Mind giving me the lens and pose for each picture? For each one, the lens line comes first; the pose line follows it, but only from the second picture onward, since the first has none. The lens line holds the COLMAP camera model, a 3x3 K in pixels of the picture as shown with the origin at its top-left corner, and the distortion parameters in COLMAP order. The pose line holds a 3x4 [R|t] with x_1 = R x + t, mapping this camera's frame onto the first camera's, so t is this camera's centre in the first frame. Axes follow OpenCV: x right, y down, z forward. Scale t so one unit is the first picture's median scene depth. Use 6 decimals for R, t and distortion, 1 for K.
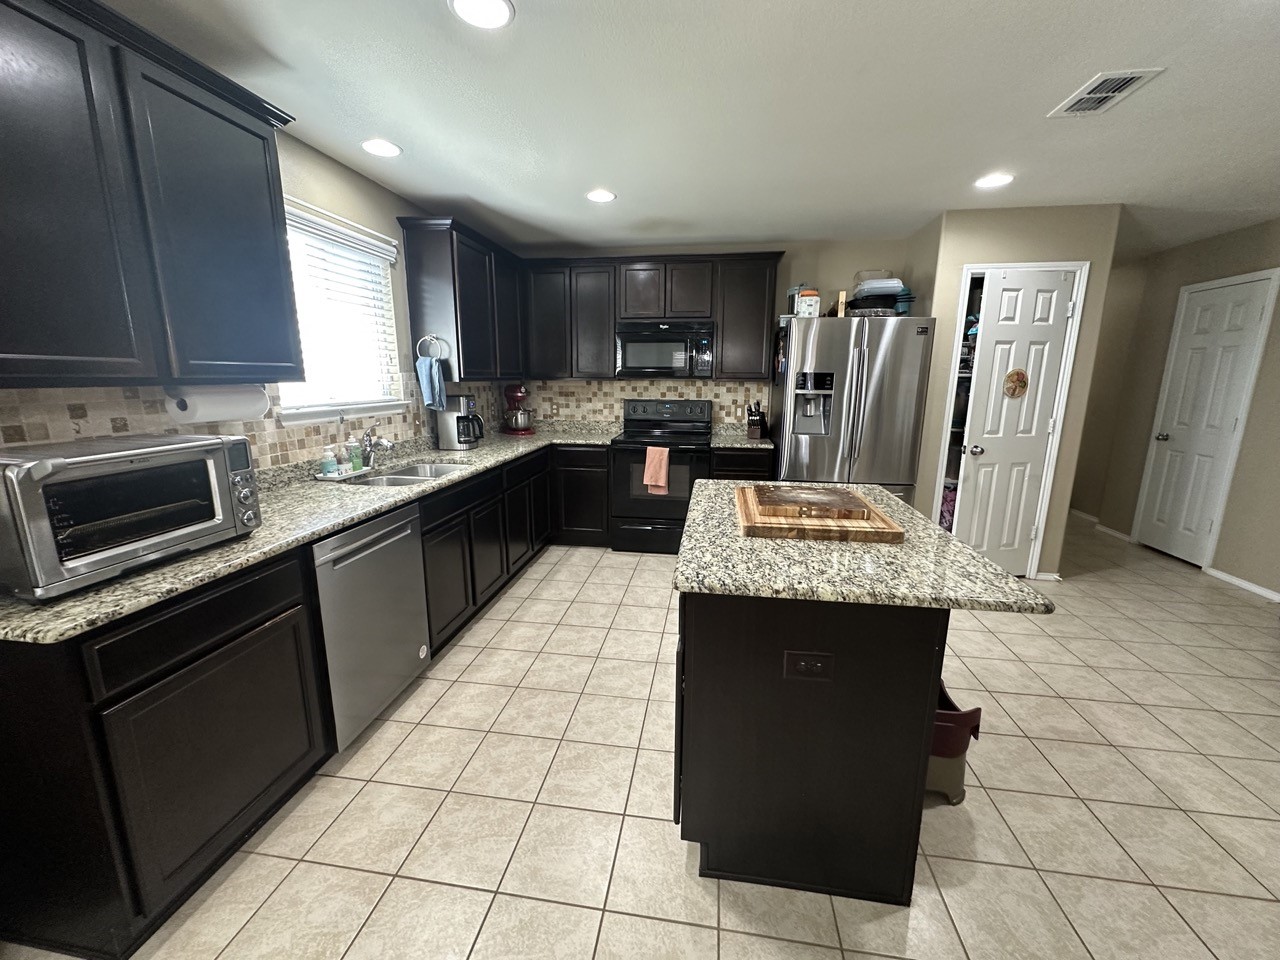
lens RADIAL K [[512.7, 0, 640.6], [0, 512.7, 480.3], [0, 0, 1]] dist [-0.002870, -0.000348]
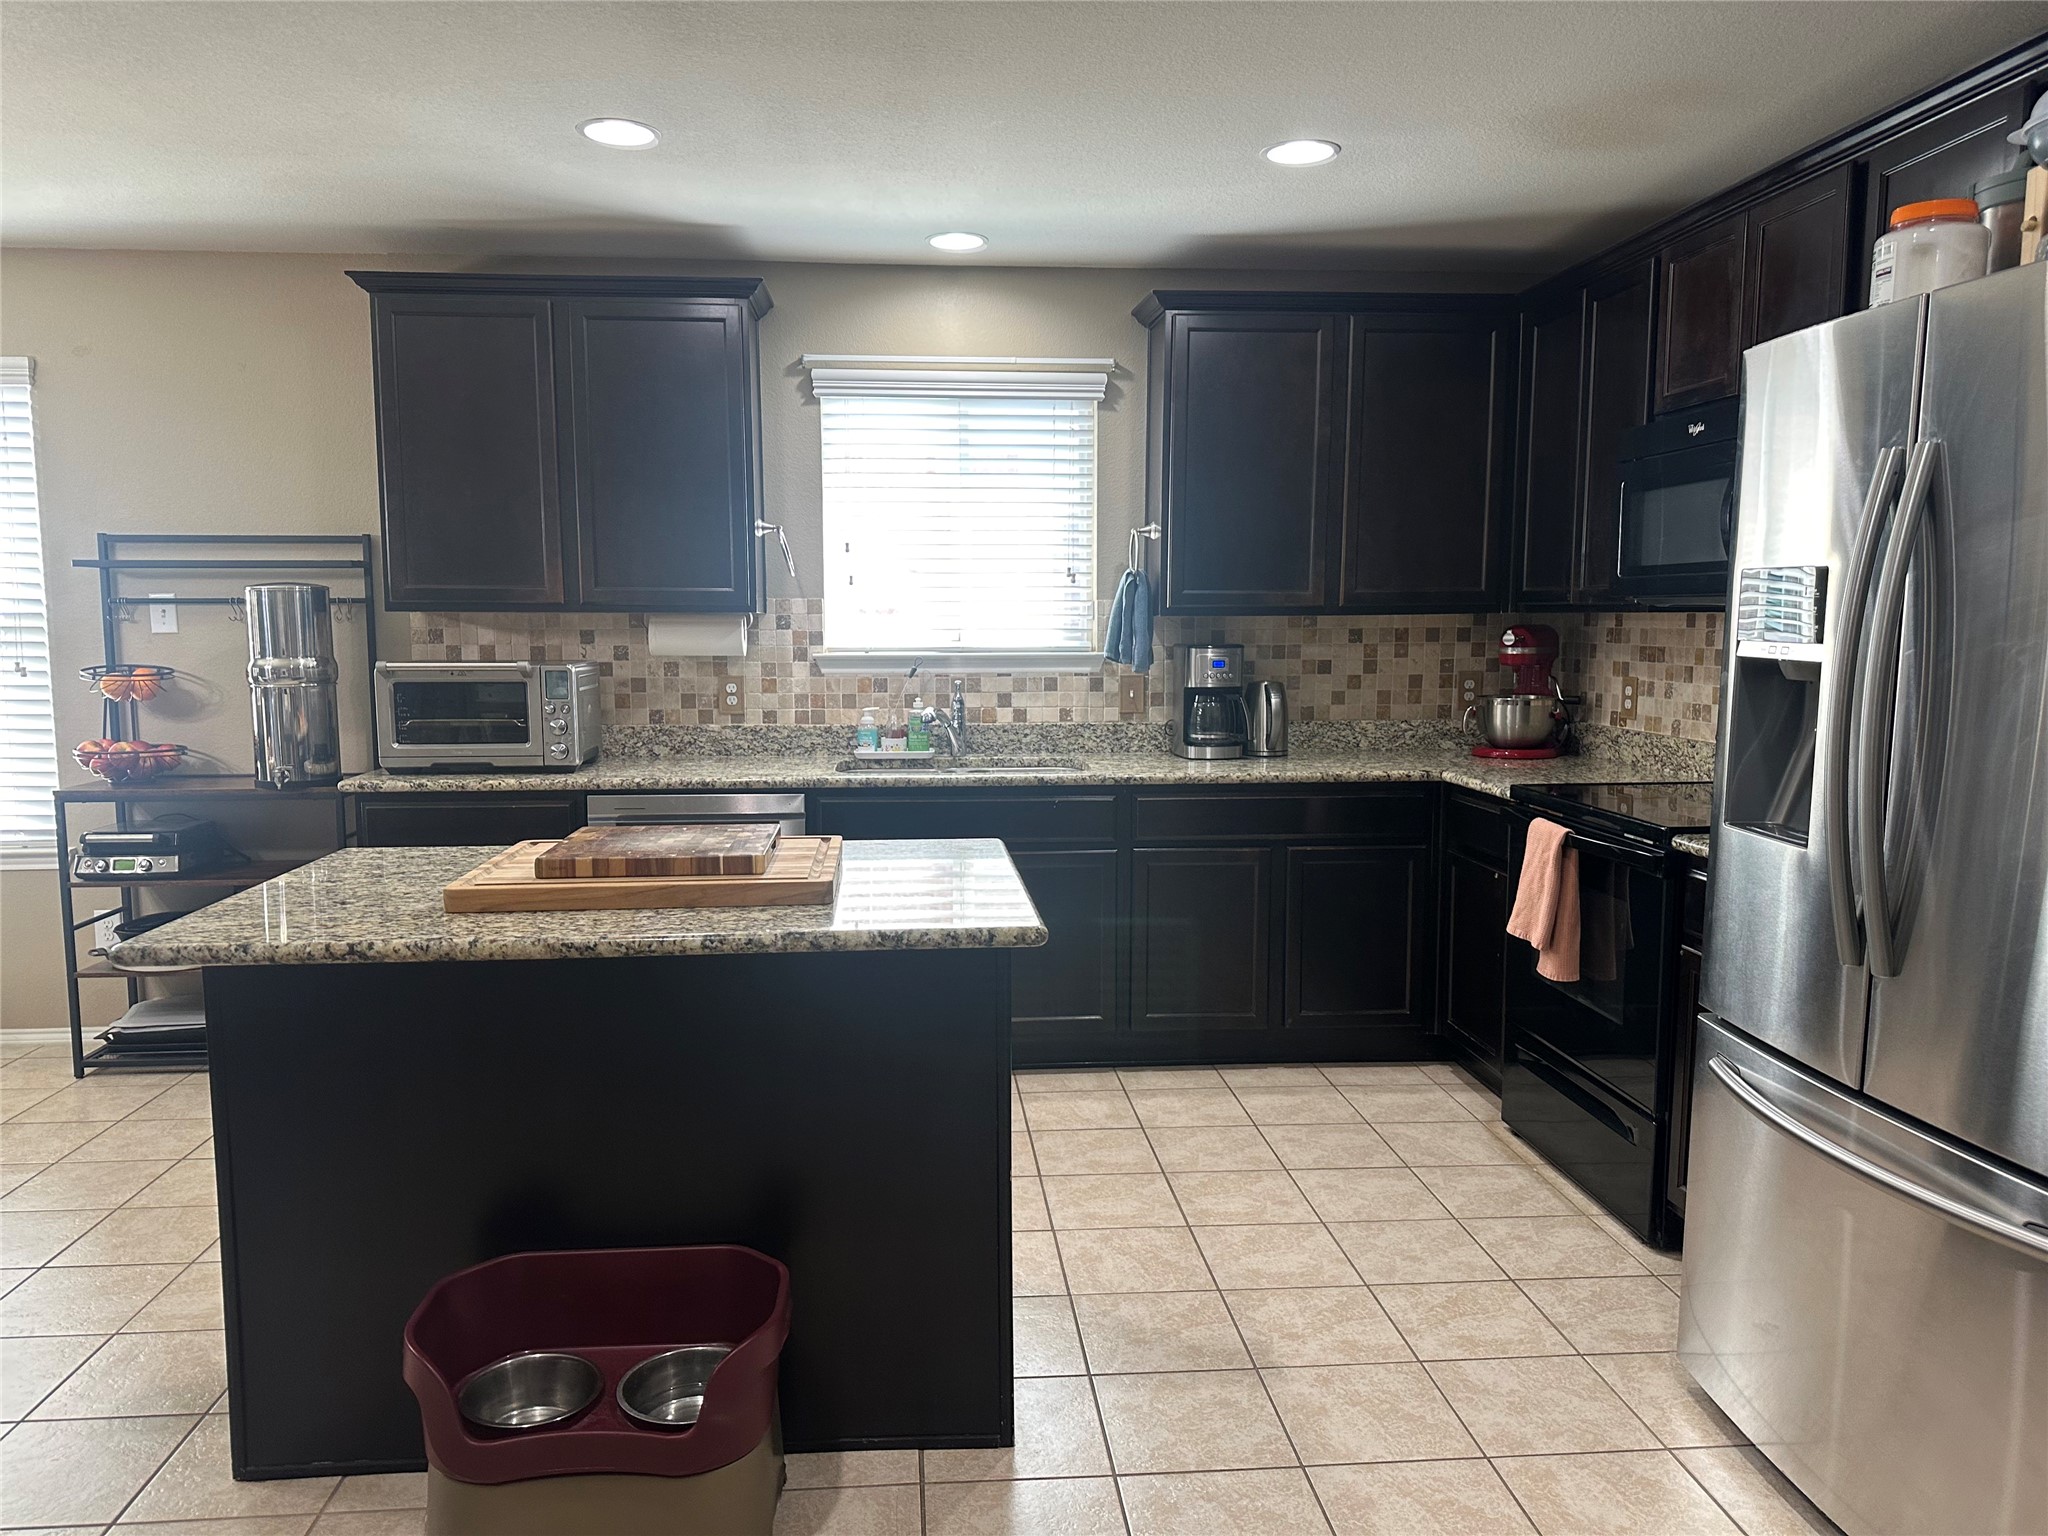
lens RADIAL K [[1423.4, 0, 1019.9], [0, 1423.4, 780.6], [0, 0, 1]] dist [0.112689, 0.000679]
pose [[0.225318, 0.106407, -0.968457, 1.082504], [-0.193423, 0.979118, 0.062577, -0.110514], [0.954892, 0.173222, 0.241194, 0.647358]]
